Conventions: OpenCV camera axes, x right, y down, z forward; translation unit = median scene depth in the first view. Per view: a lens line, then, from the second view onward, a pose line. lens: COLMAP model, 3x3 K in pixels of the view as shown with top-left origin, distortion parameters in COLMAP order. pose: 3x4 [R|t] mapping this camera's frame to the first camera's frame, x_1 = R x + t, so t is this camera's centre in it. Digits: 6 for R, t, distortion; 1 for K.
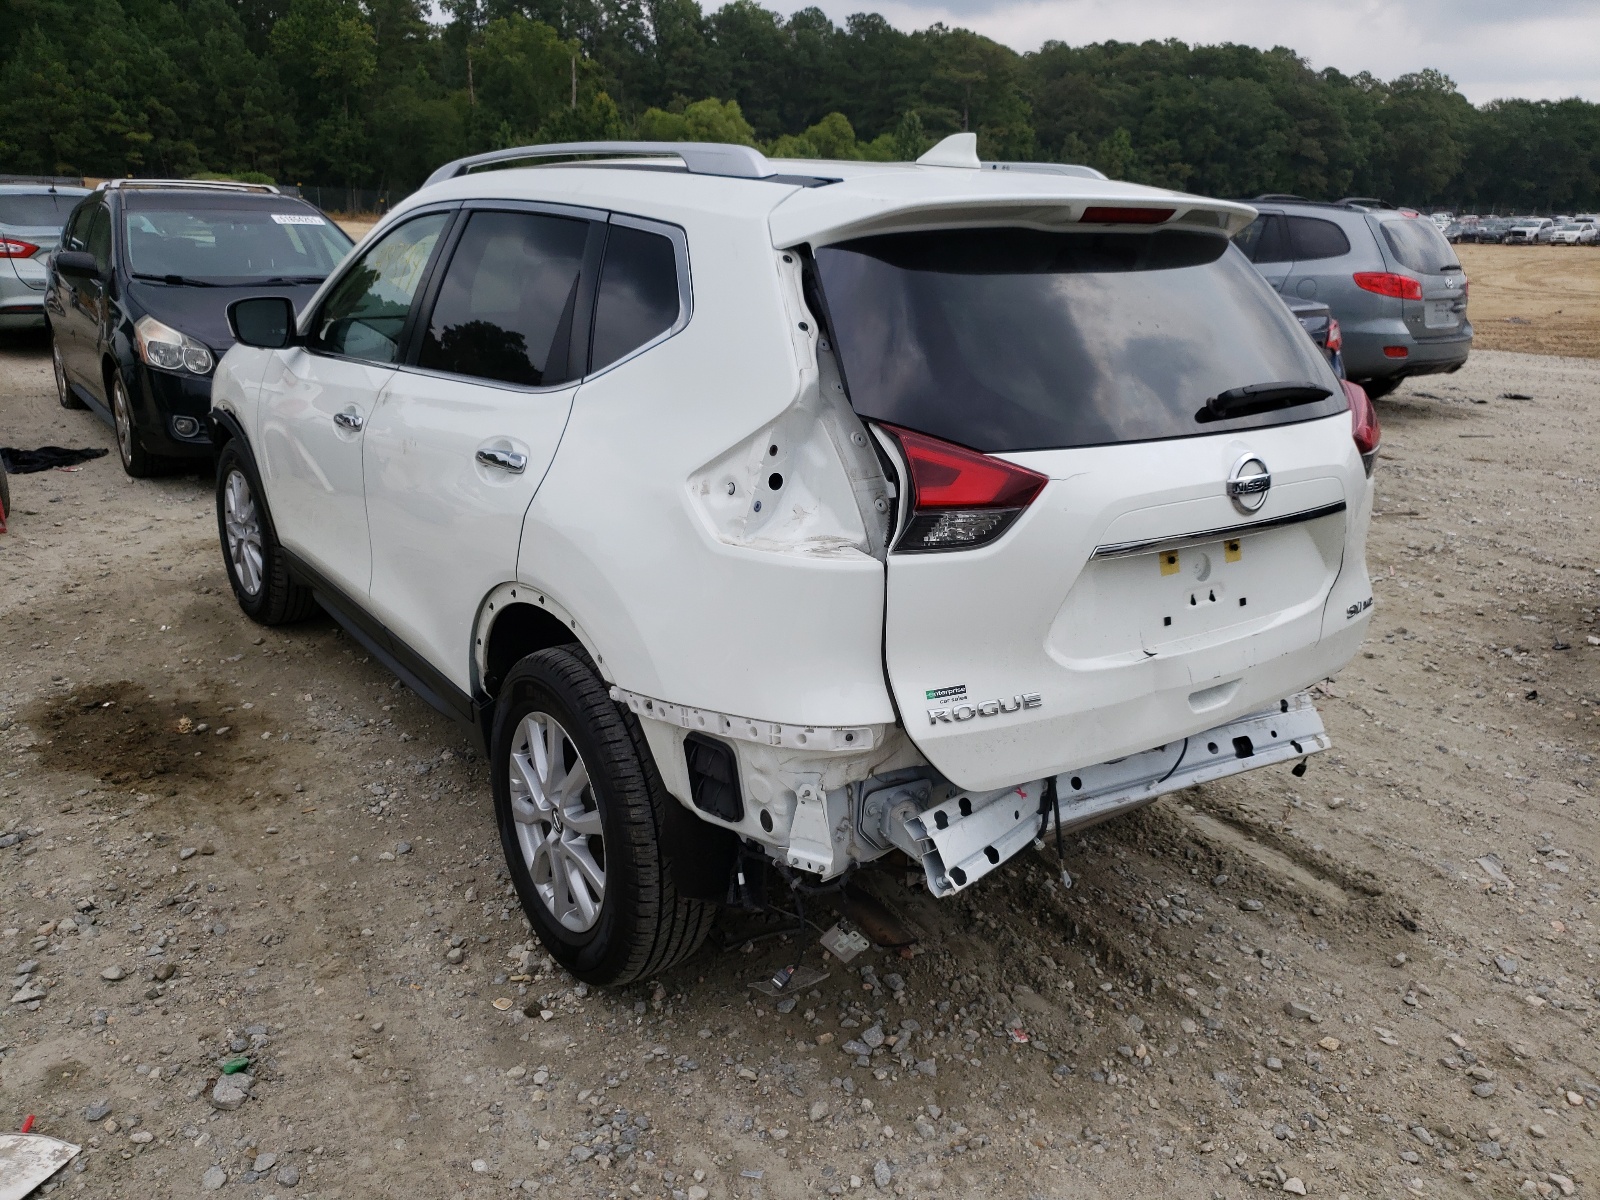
lens RADIAL K [[1240.6, 0, 798.4], [0, 1240.6, 593.0], [0, 0, 1]] dist [0.026034, -0.030275]
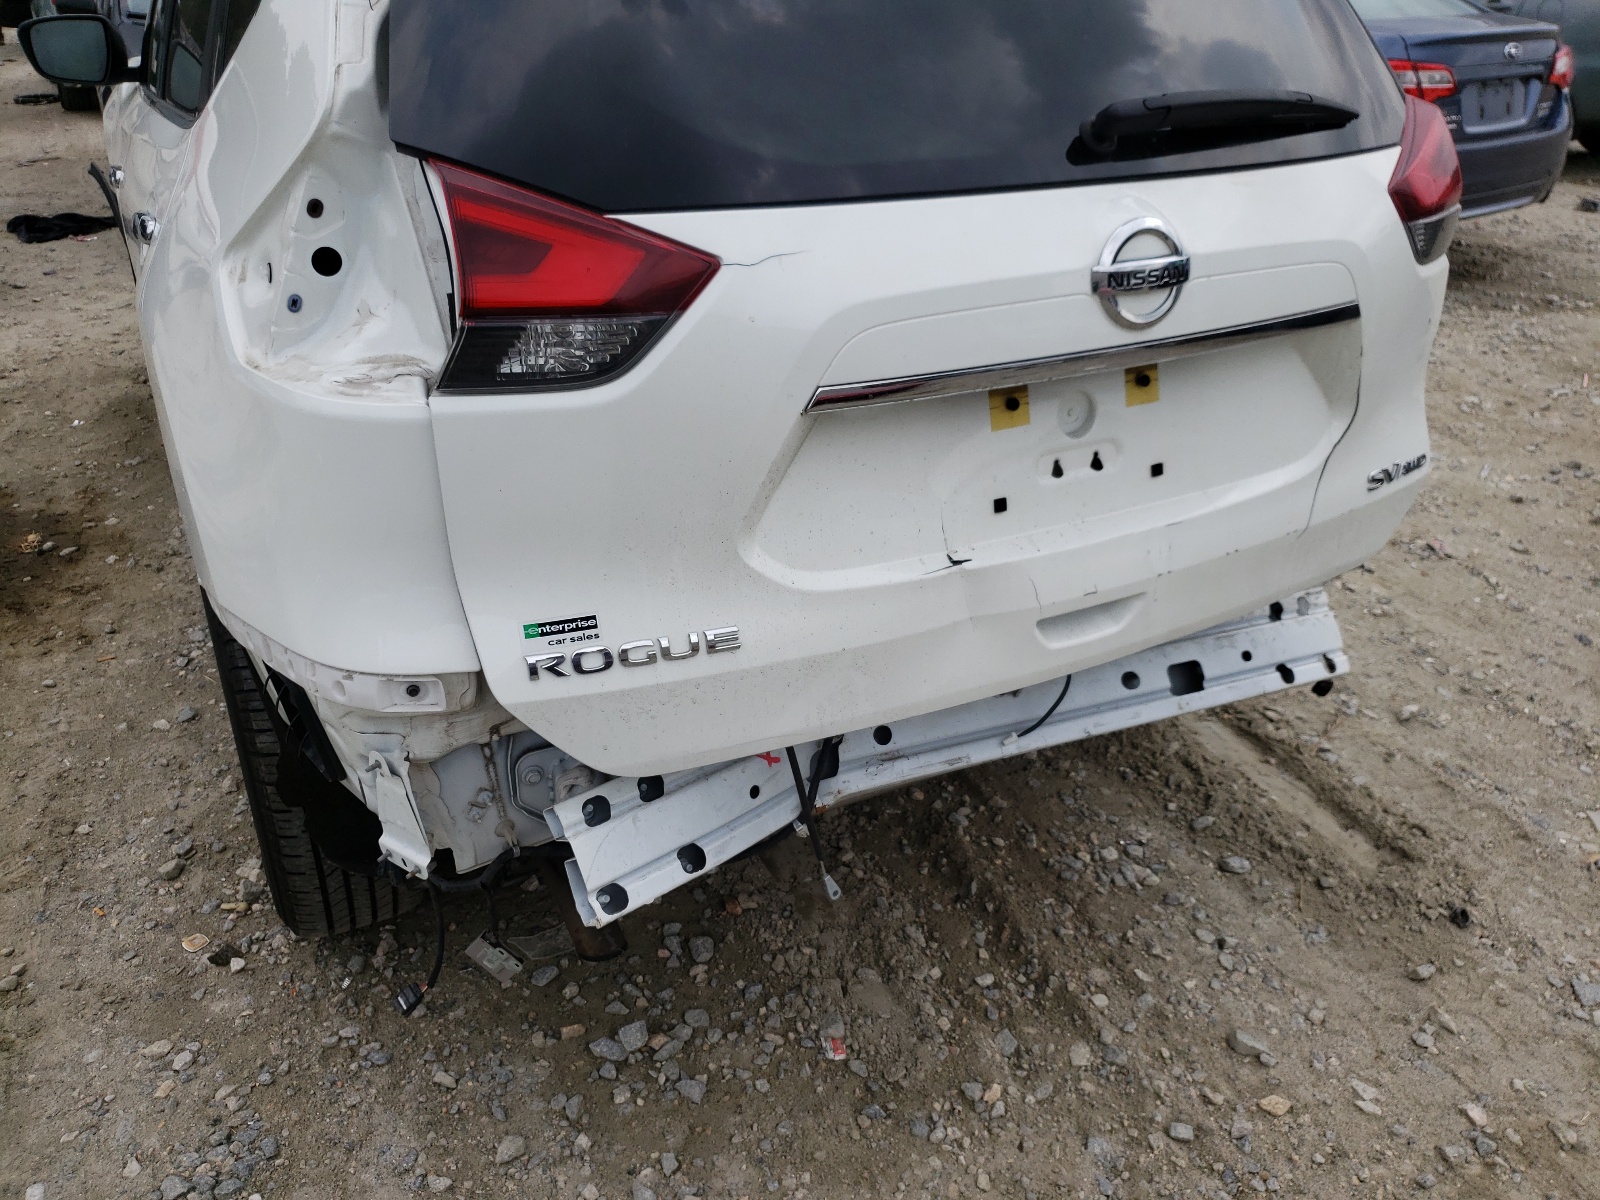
lens RADIAL K [[1240.6, 0, 802.1], [0, 1240.6, 599.9], [0, 0, 1]] dist [0.026034, -0.030275]
pose [[0.988898, 0.045328, -0.141513, 0.254858], [-0.019147, 0.983269, 0.181153, -0.035187], [0.147356, -0.176432, 0.973220, 0.341659]]
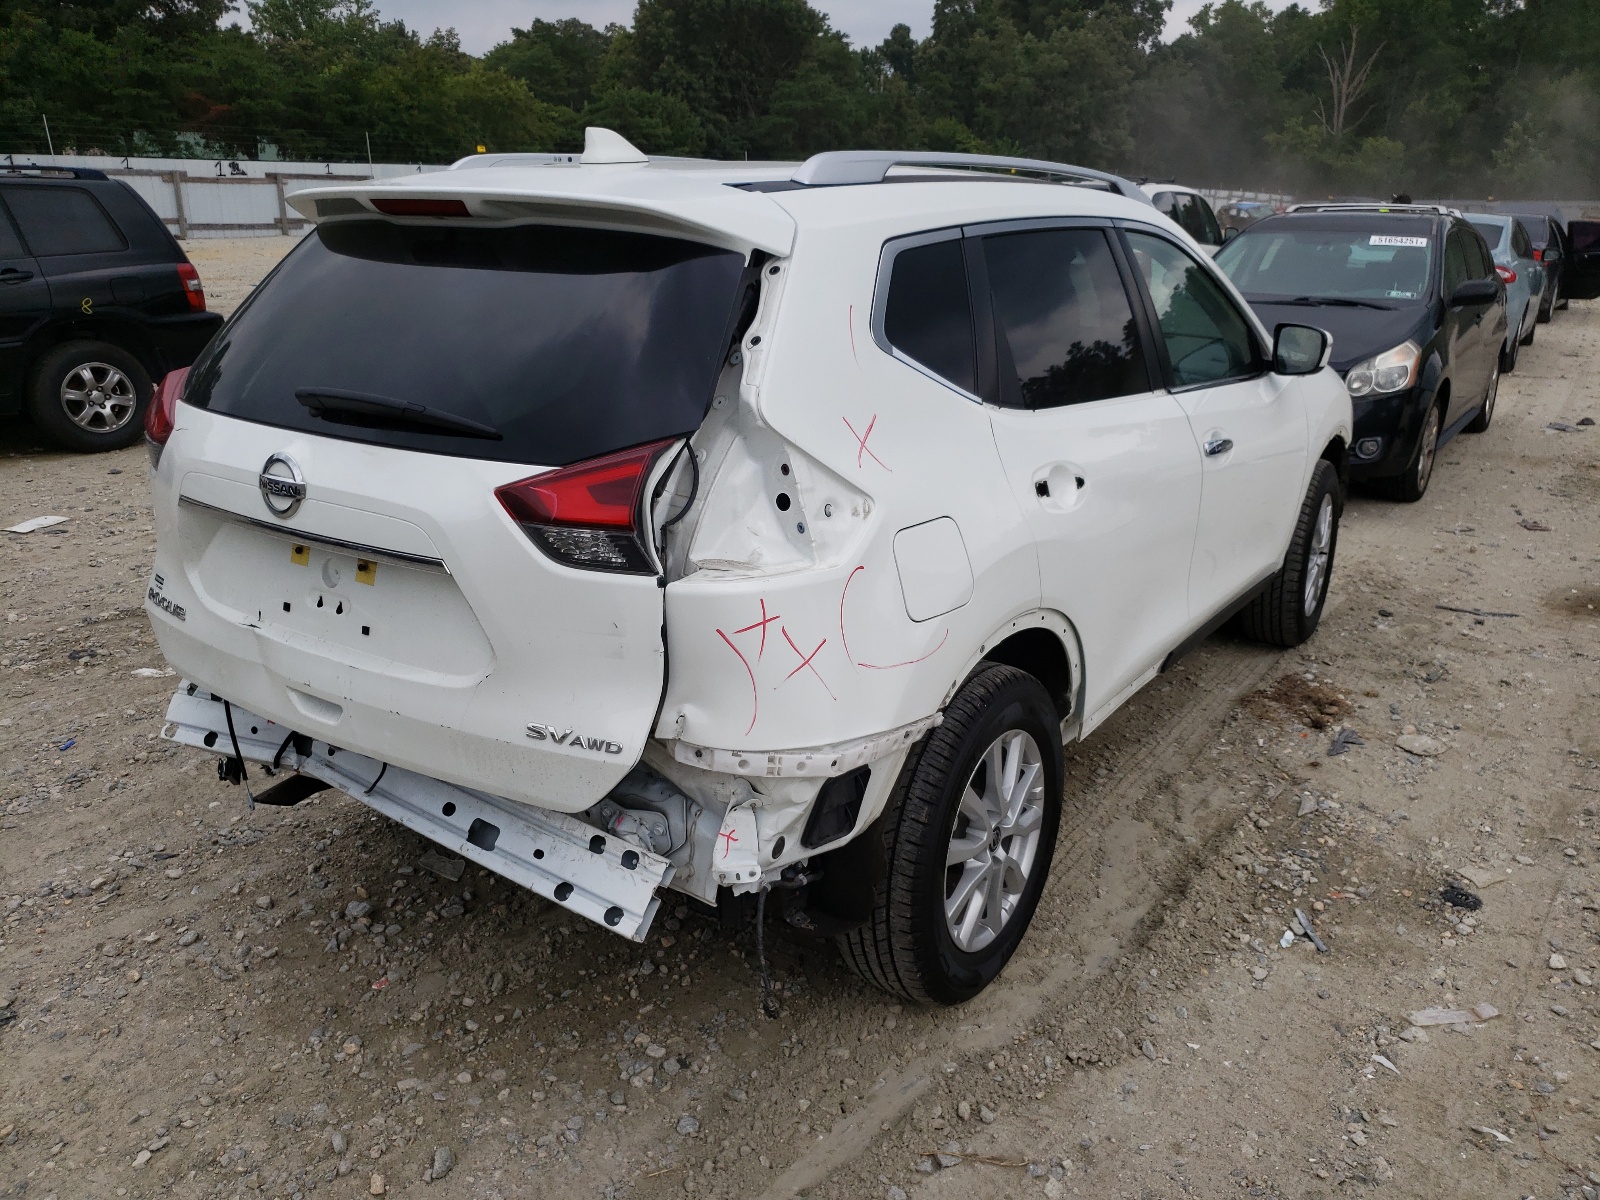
lens RADIAL K [[1240.6, 0, 802.8], [0, 1240.6, 609.4], [0, 0, 1]] dist [0.026034, -0.030275]
pose [[0.362196, 0.276790, -0.890057, 1.187432], [-0.286623, 0.941699, 0.176213, -0.240877], [0.886939, 0.191287, 0.420414, 0.835312]]
